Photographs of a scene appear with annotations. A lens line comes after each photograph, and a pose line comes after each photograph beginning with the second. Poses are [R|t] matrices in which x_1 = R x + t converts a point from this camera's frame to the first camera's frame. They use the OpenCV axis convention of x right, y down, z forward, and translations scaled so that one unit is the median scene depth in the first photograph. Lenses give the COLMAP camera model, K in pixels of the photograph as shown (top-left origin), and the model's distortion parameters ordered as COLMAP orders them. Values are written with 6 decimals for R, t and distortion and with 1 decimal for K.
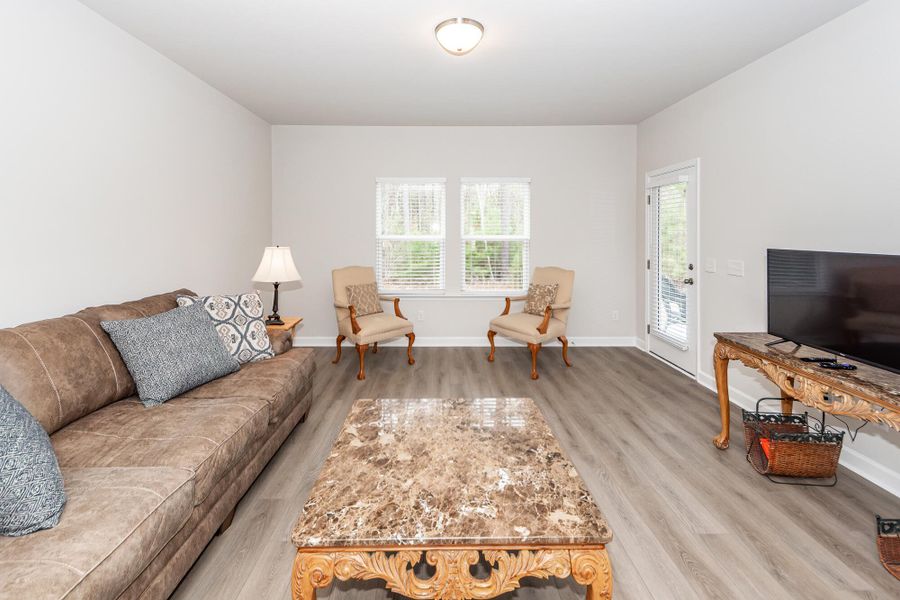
lens RADIAL K [[394.8, 0, 442.8], [0, 394.8, 235.1], [0, 0, 1]] dist [0.013590, -0.000424]
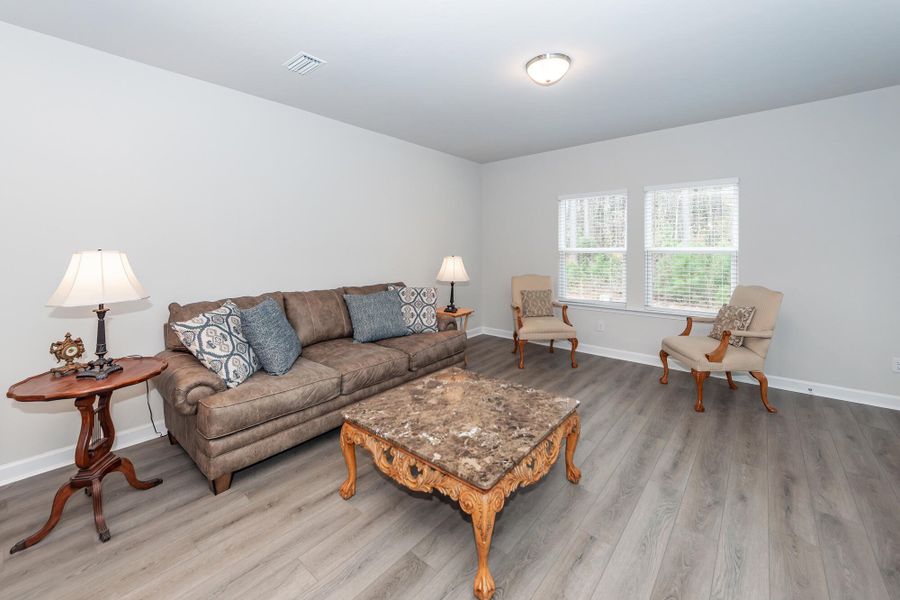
lens RADIAL K [[366.6, 0, 443.2], [0, 366.6, 246.7], [0, 0, 1]] dist [0.017475, -0.004772]
pose [[0.750610, -0.006780, -0.660710, 0.484962], [0.002026, 0.999966, -0.007959, 0.008276], [0.660742, 0.004635, 0.750599, 0.018709]]
